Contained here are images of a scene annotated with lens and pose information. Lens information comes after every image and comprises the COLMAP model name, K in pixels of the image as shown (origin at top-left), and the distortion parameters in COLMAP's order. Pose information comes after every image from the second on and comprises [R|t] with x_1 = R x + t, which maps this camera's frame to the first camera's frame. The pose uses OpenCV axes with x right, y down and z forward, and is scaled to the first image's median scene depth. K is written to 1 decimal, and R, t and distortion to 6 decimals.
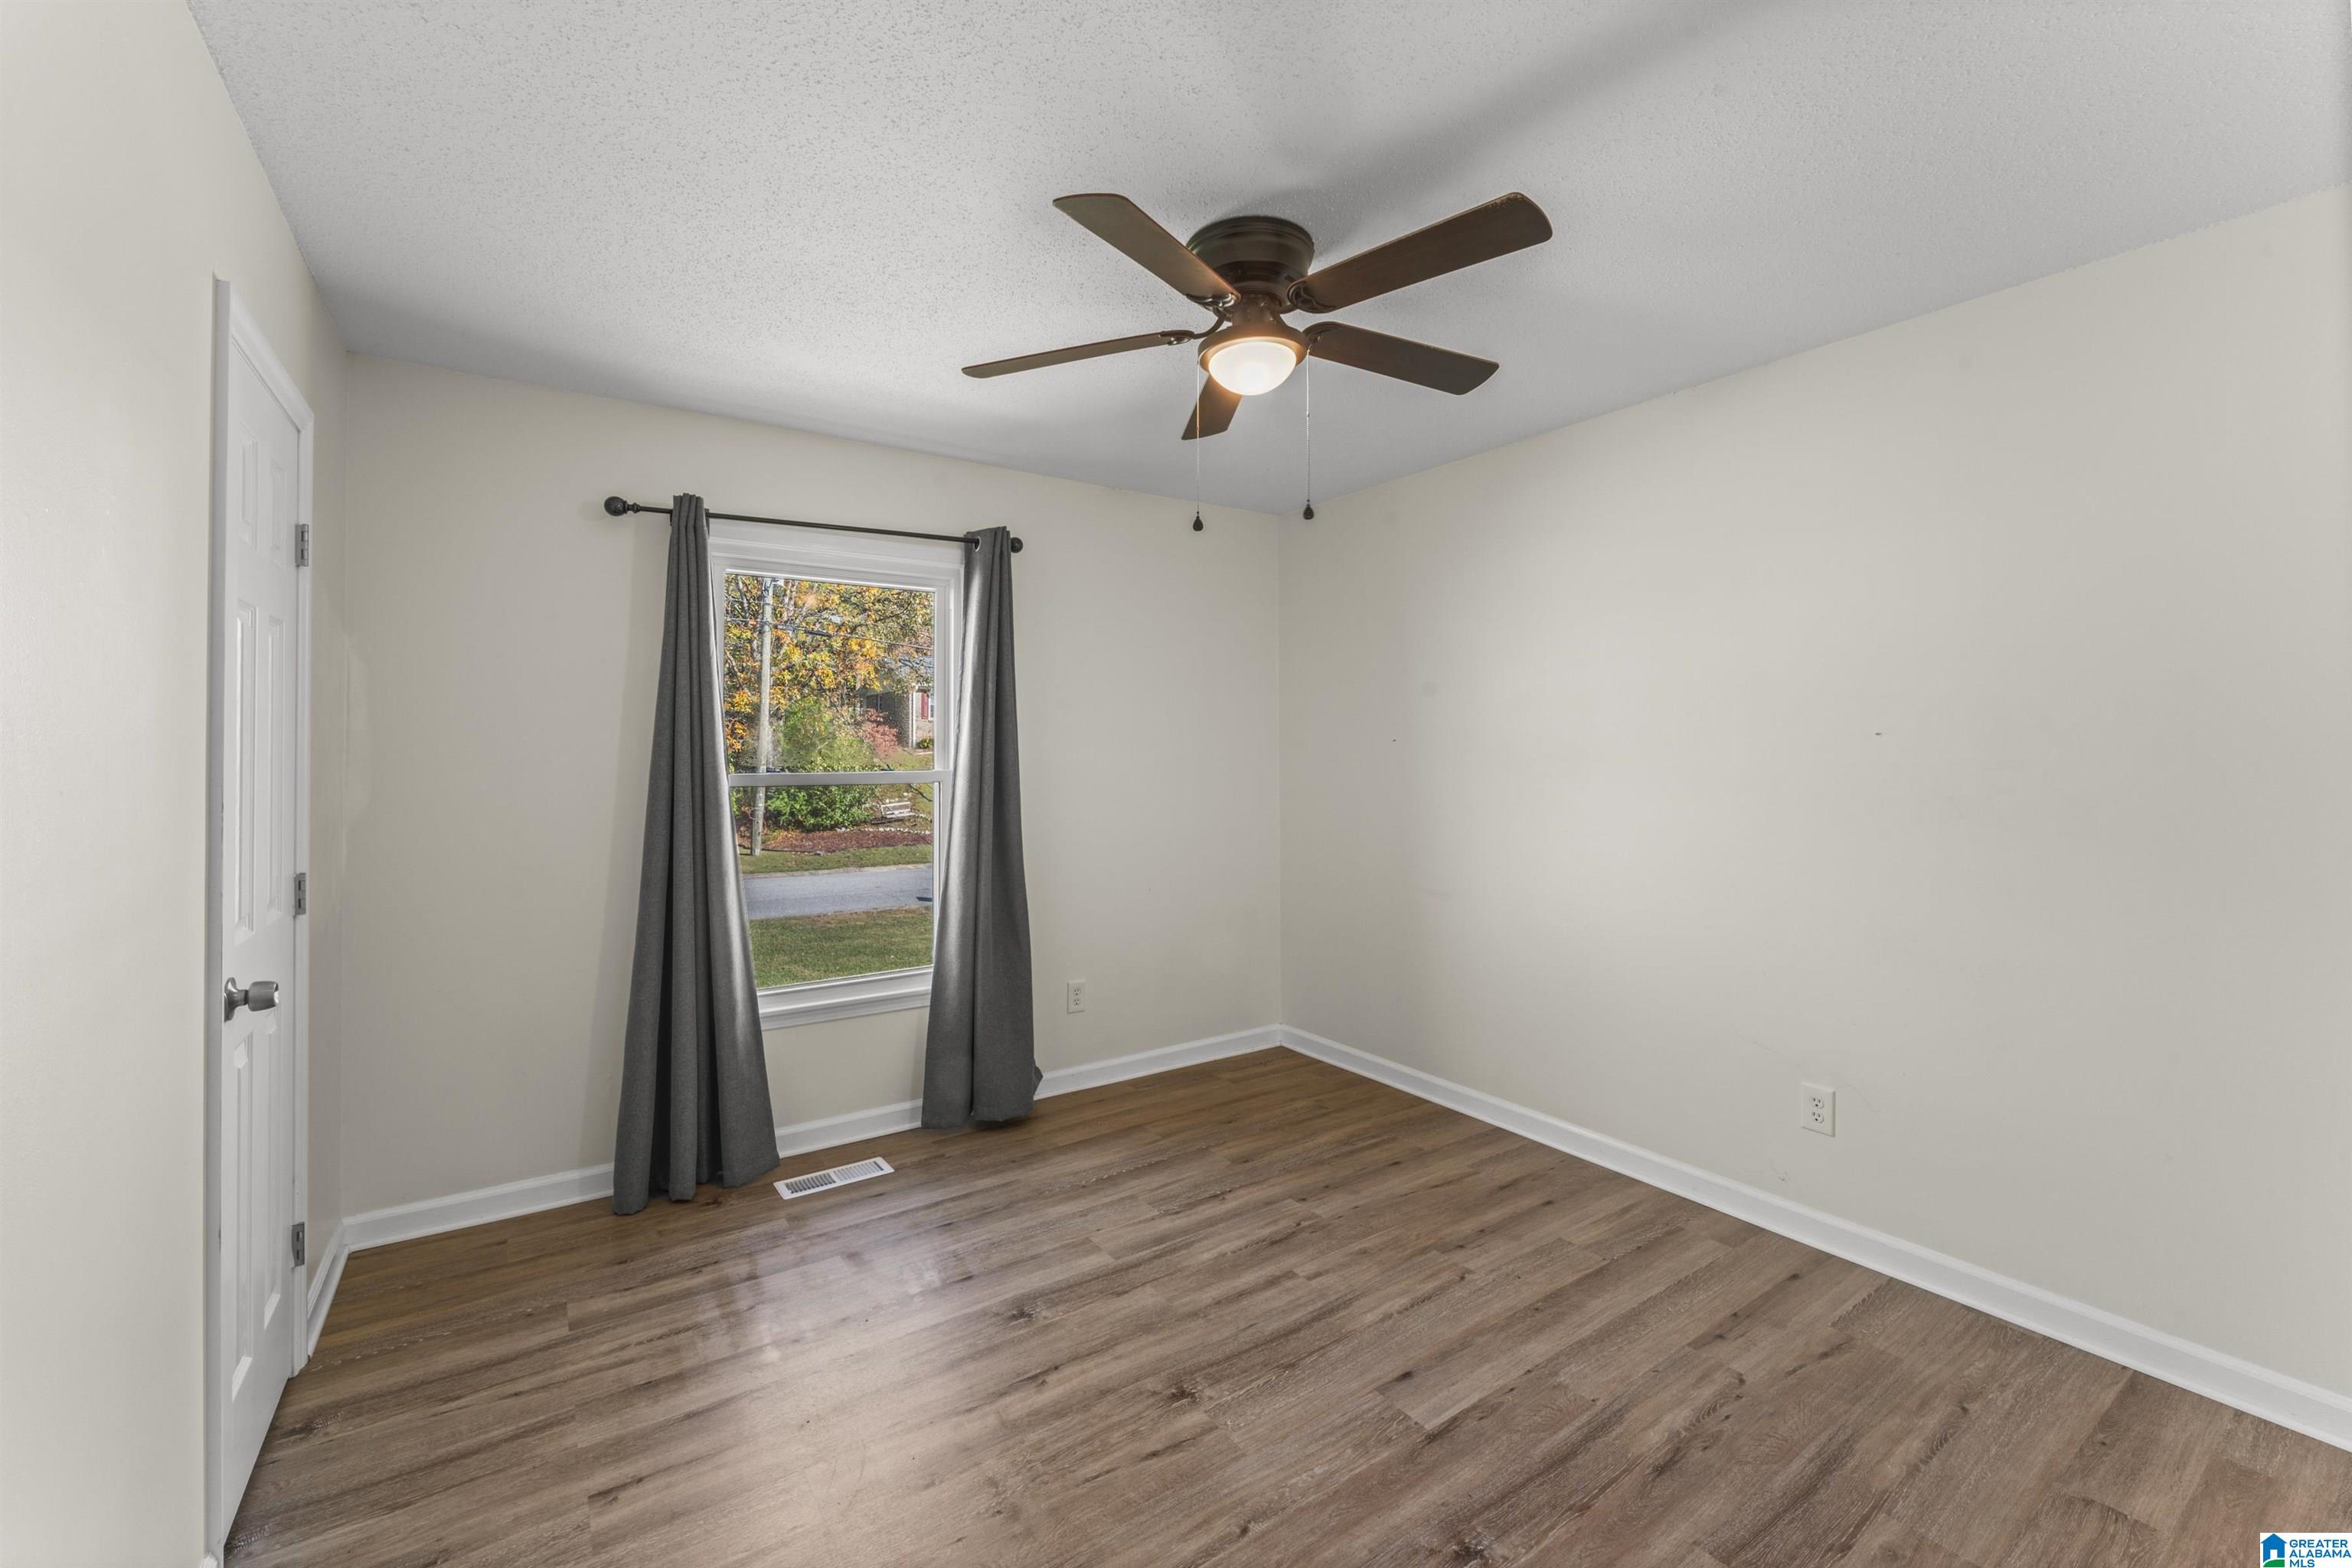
lens RADIAL K [[949.0, 0, 1173.6], [0, 949.0, 765.5], [0, 0, 1]] dist [-0.000733, 0.000603]
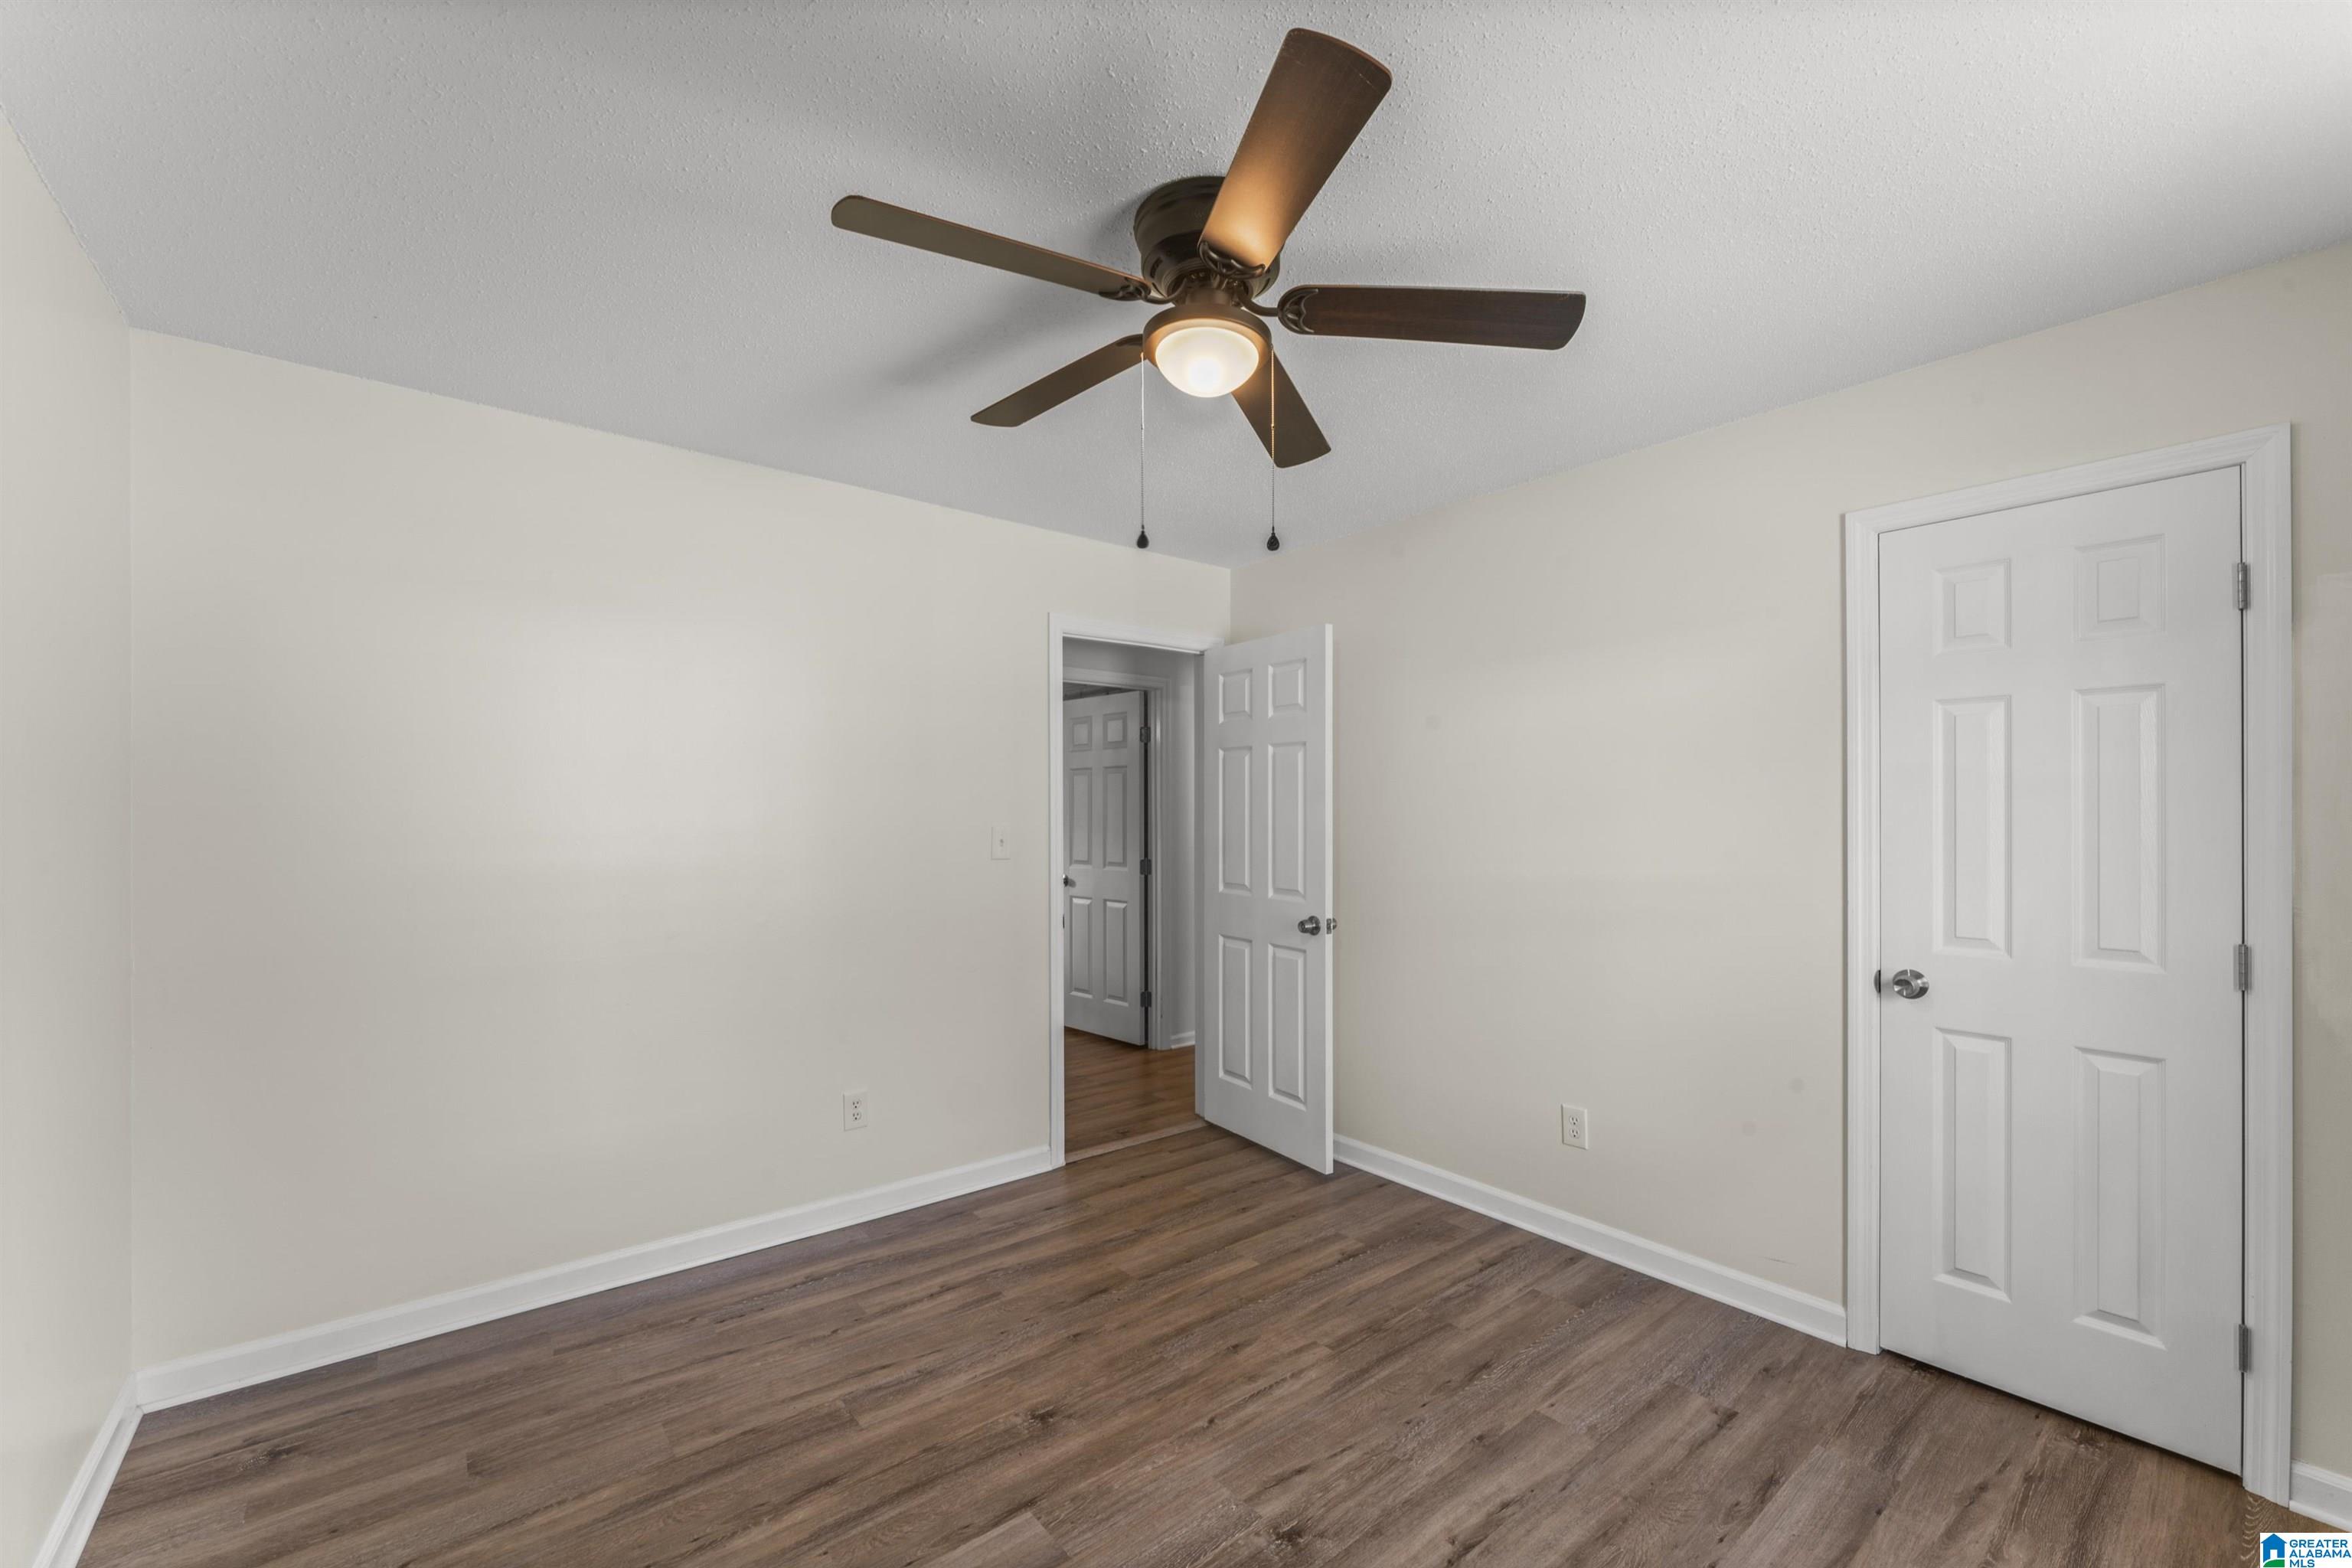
lens RADIAL K [[949.0, 0, 1181.3], [0, 949.0, 788.6], [0, 0, 1]] dist [-0.000733, 0.000603]
pose [[-0.995647, -0.000219, -0.093200, 0.209595], [0.000161, 0.999992, -0.004066, -0.036966], [0.093200, -0.004064, -0.995639, 2.033705]]
